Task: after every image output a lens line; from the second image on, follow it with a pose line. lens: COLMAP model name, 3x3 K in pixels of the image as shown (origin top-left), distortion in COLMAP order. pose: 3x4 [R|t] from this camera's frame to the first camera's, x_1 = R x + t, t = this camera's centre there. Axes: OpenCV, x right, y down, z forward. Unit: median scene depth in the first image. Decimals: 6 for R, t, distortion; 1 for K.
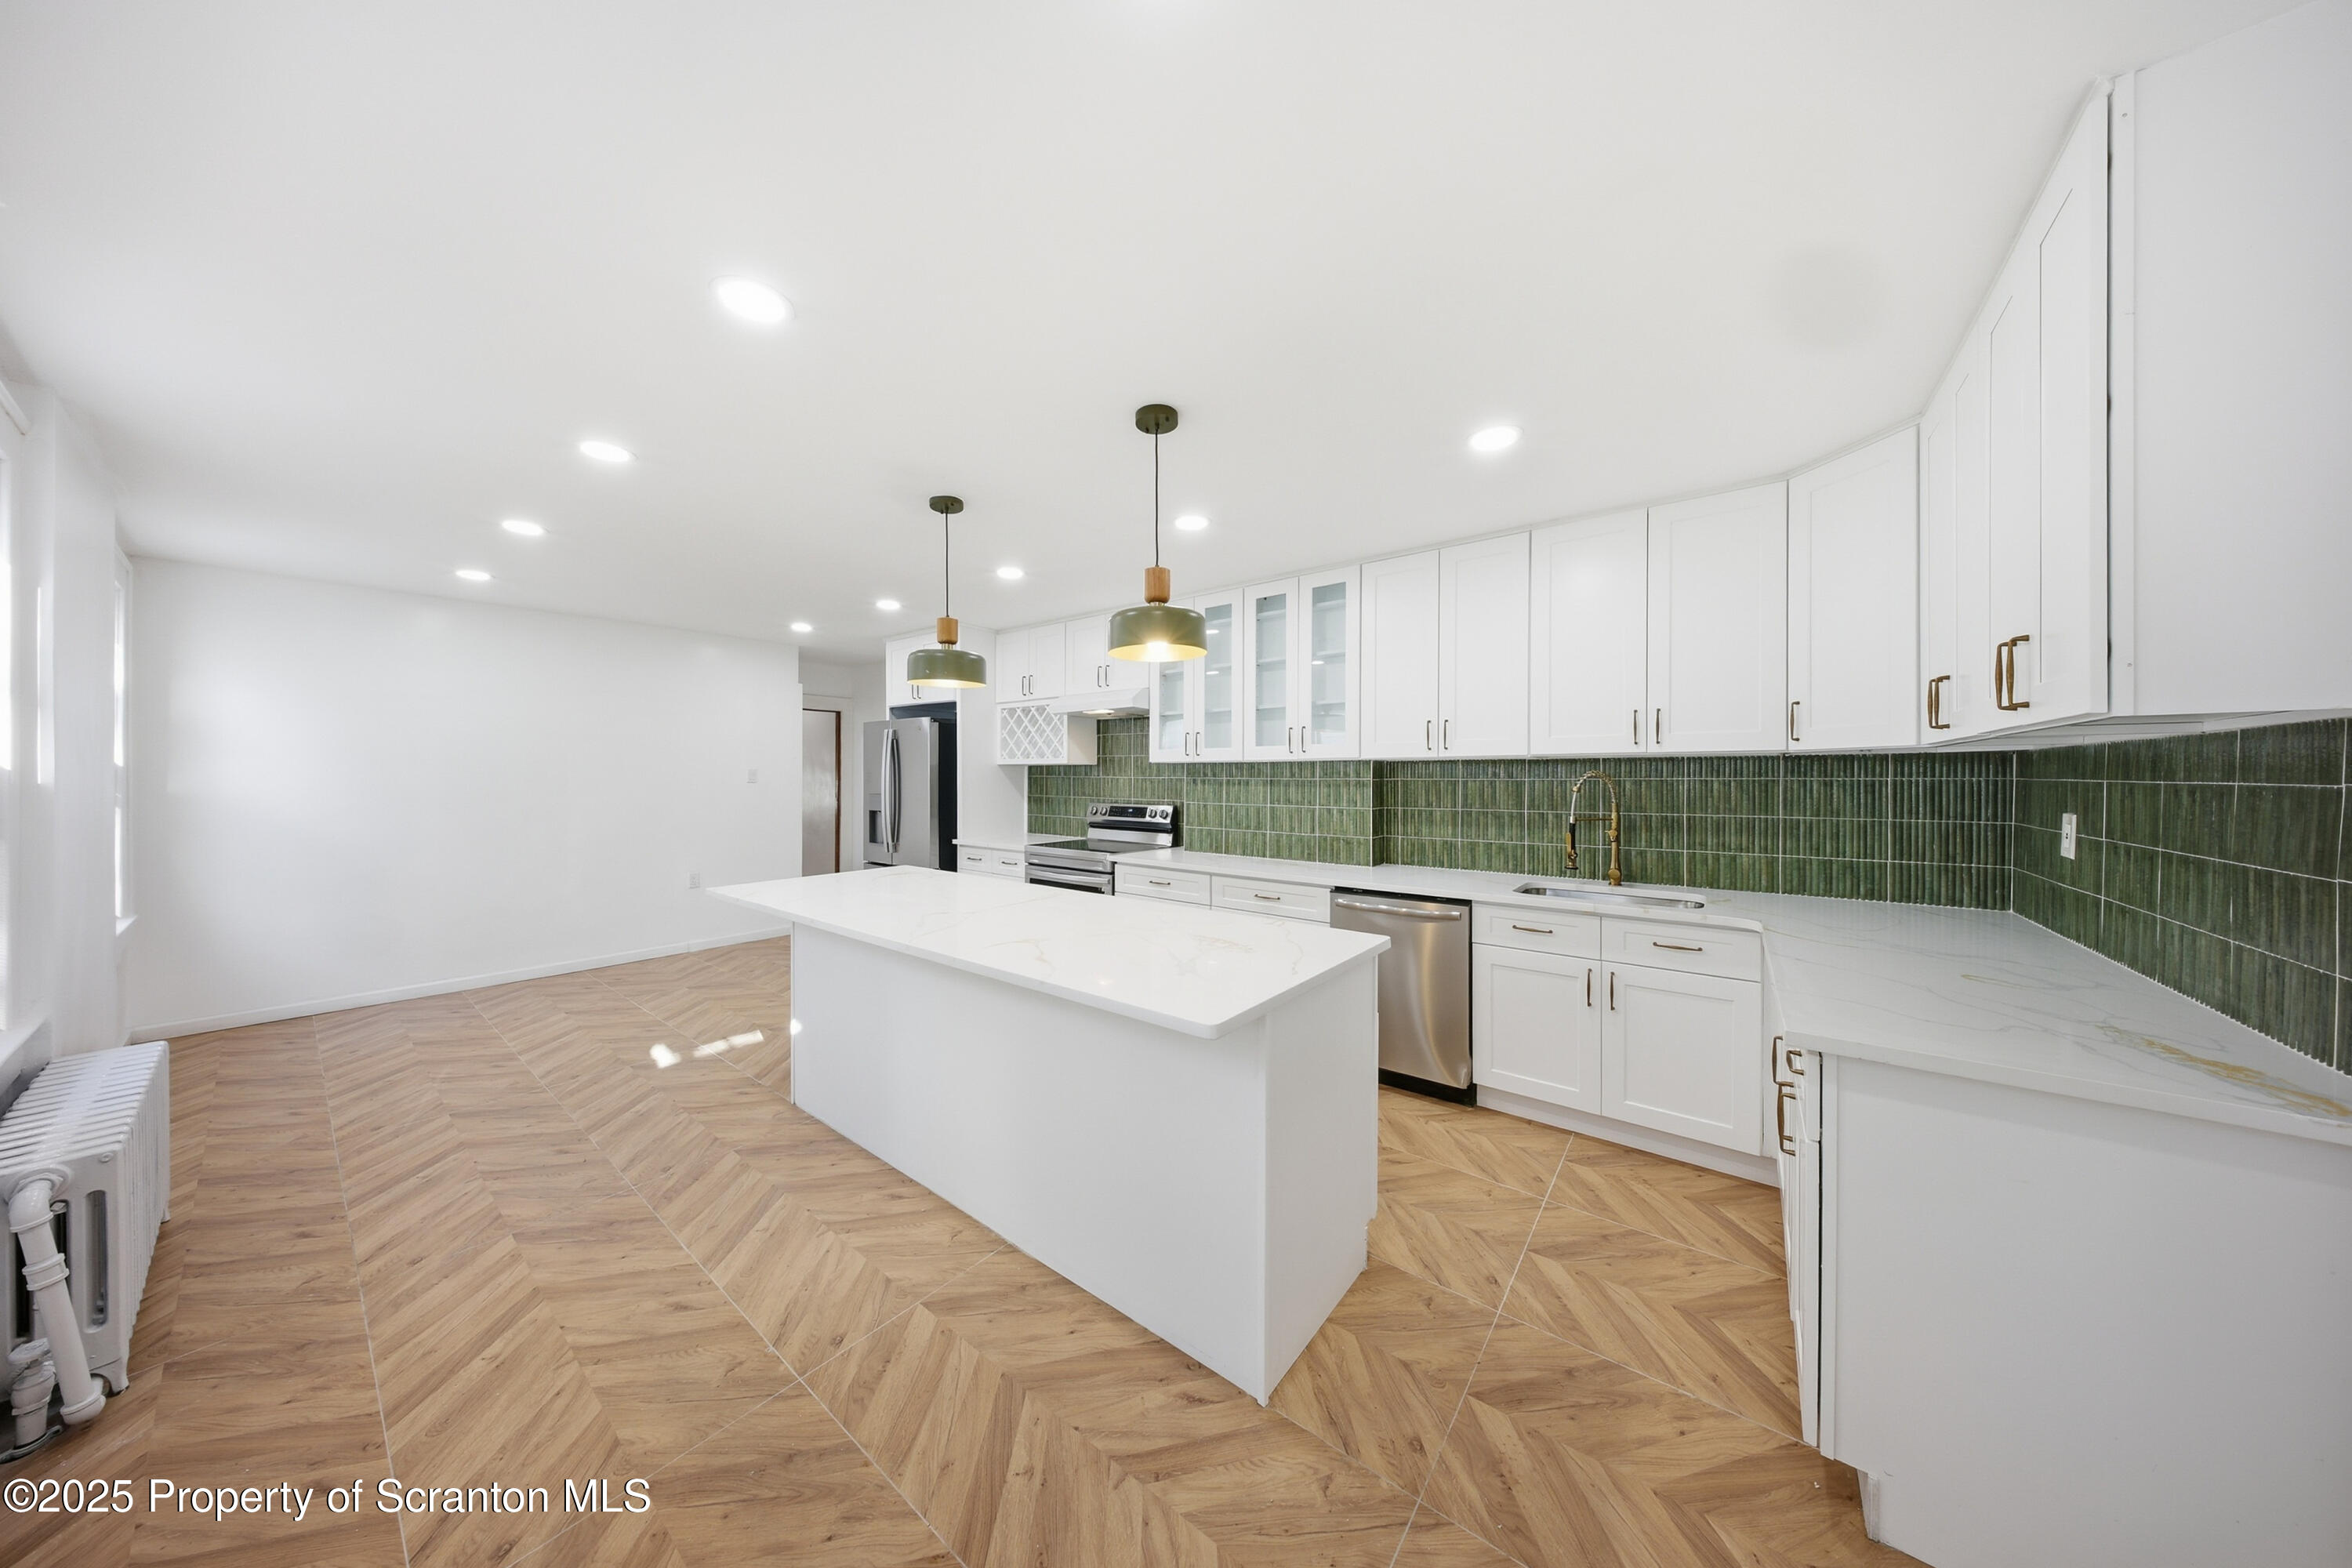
lens RADIAL K [[694.2, 0, 1174.6], [0, 694.2, 773.5], [0, 0, 1]] dist [0.001644, -0.001963]
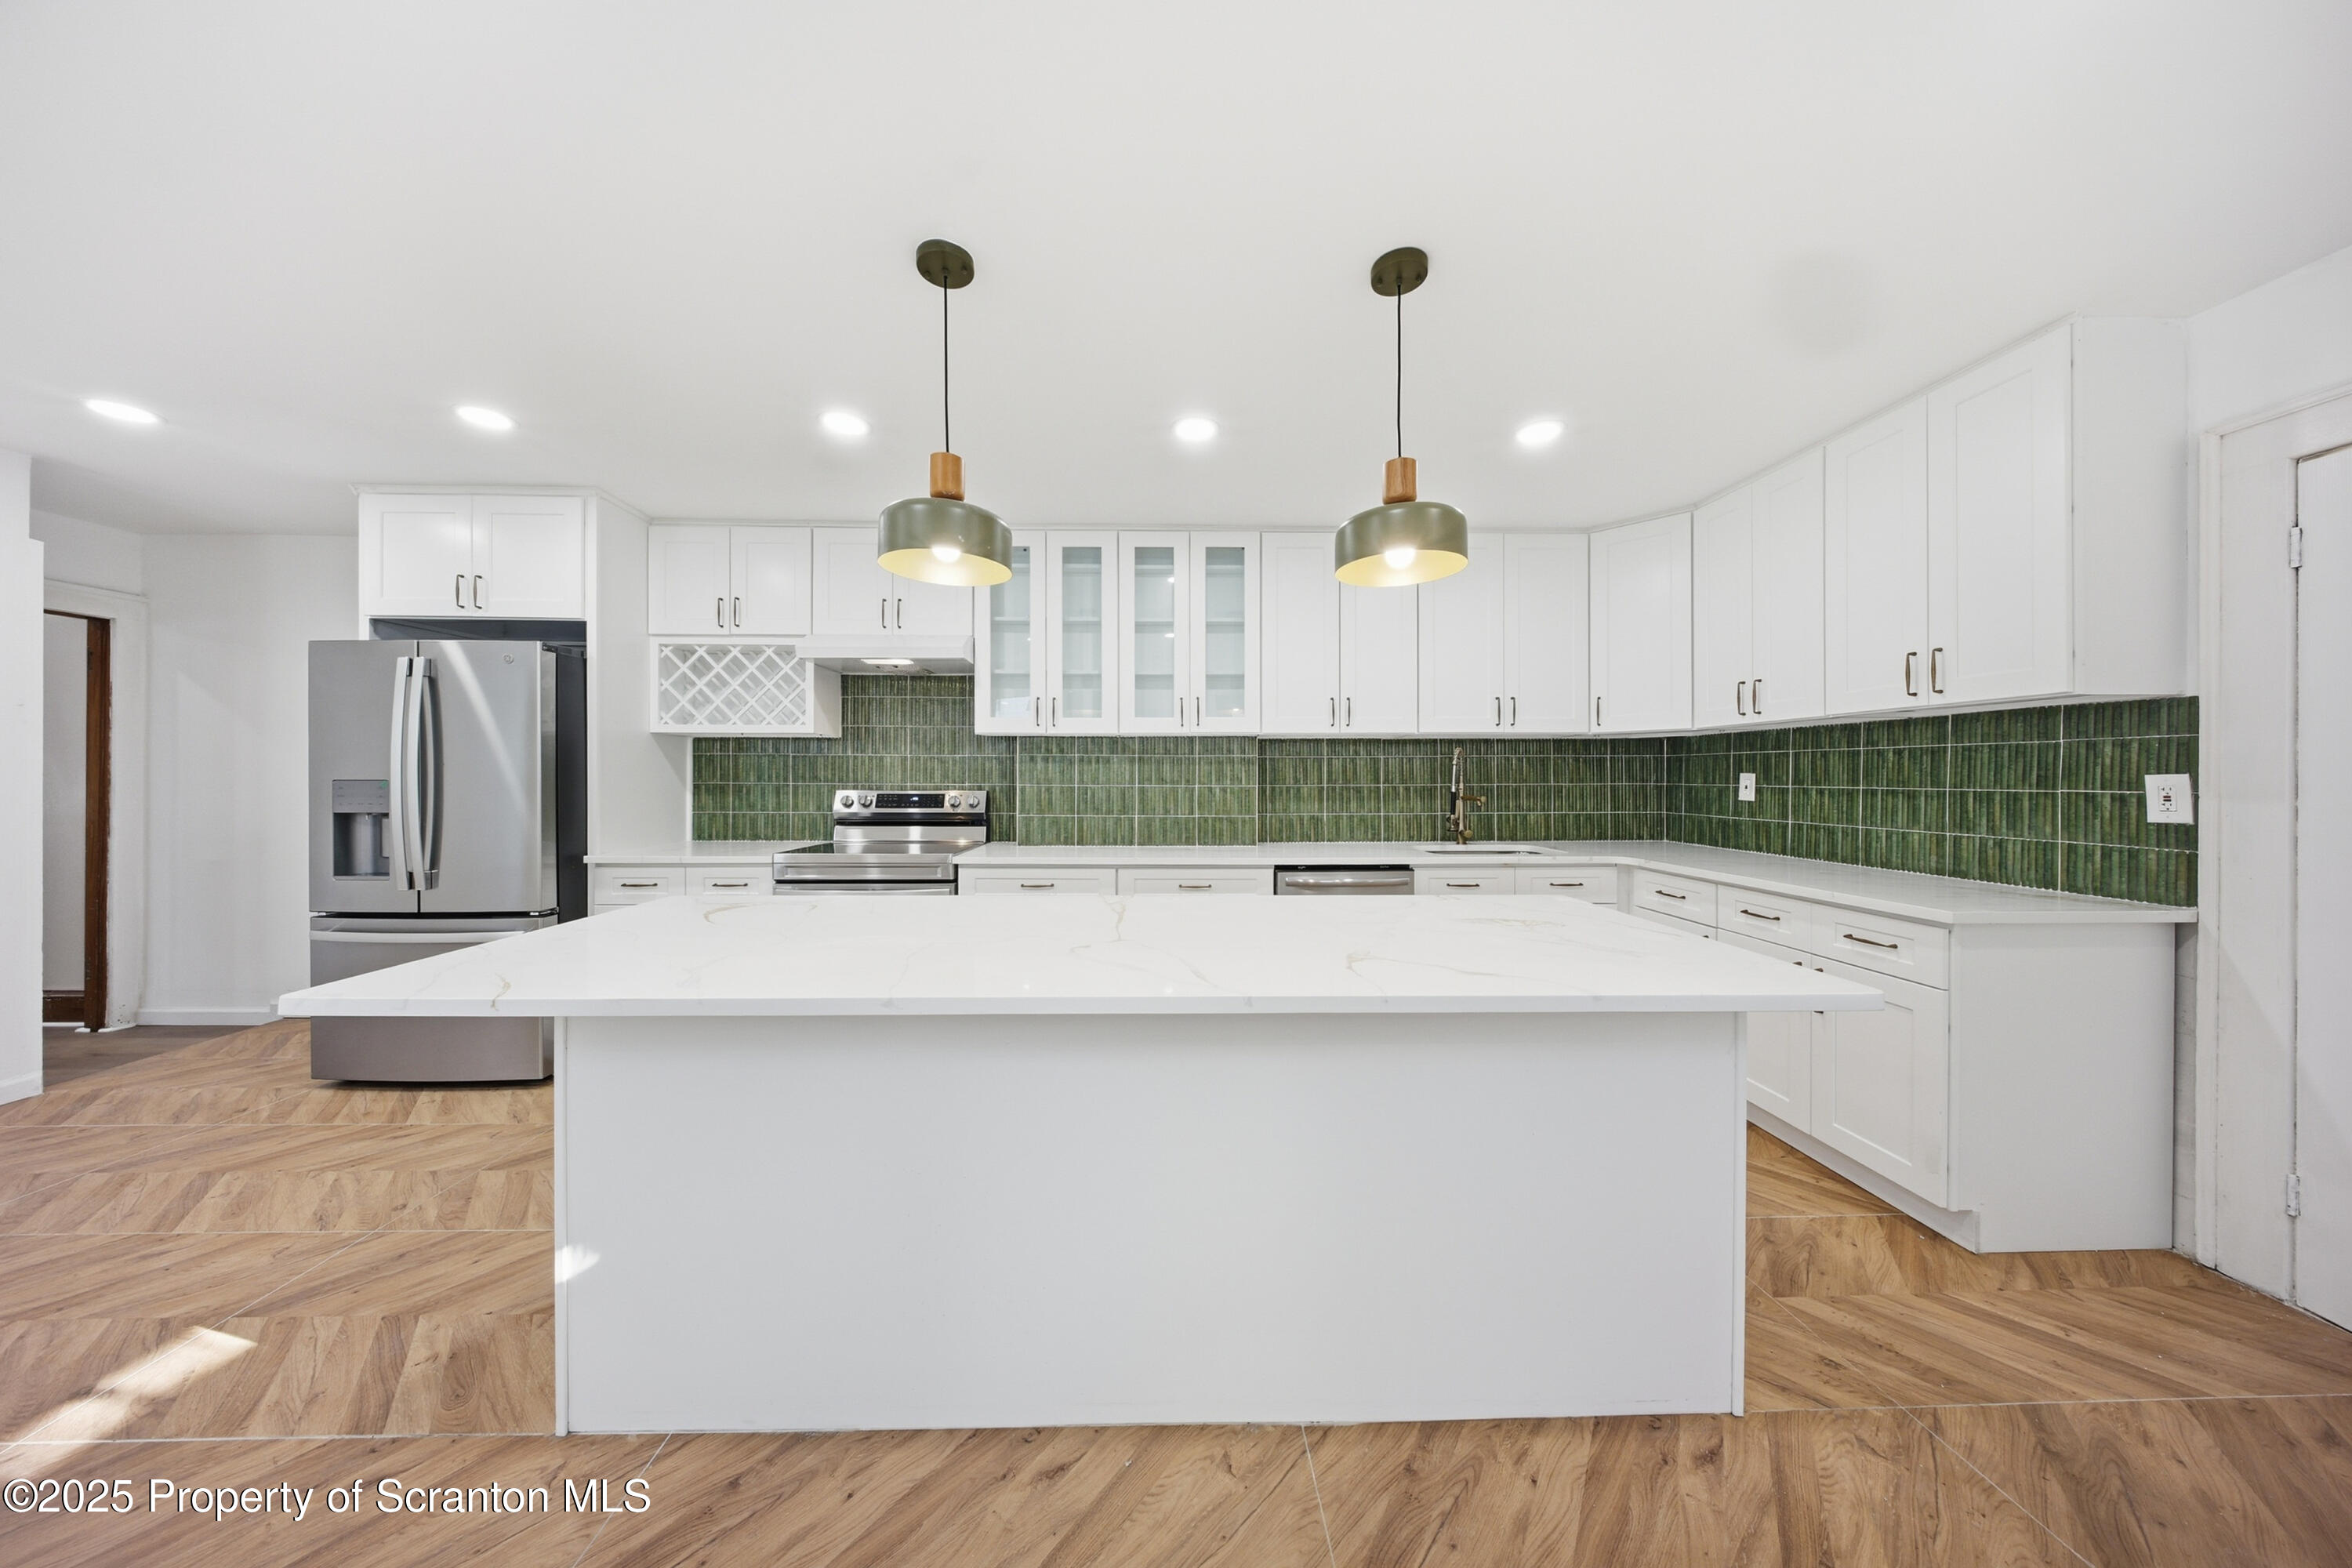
lens RADIAL K [[694.2, 0, 1174.6], [0, 694.2, 773.5], [0, 0, 1]] dist [0.001644, -0.001963]
pose [[0.776691, 0.002448, 0.629877, -0.425161], [-0.002163, 0.999997, -0.001220, 0.035122], [-0.629878, -0.000415, 0.776694, 0.323249]]
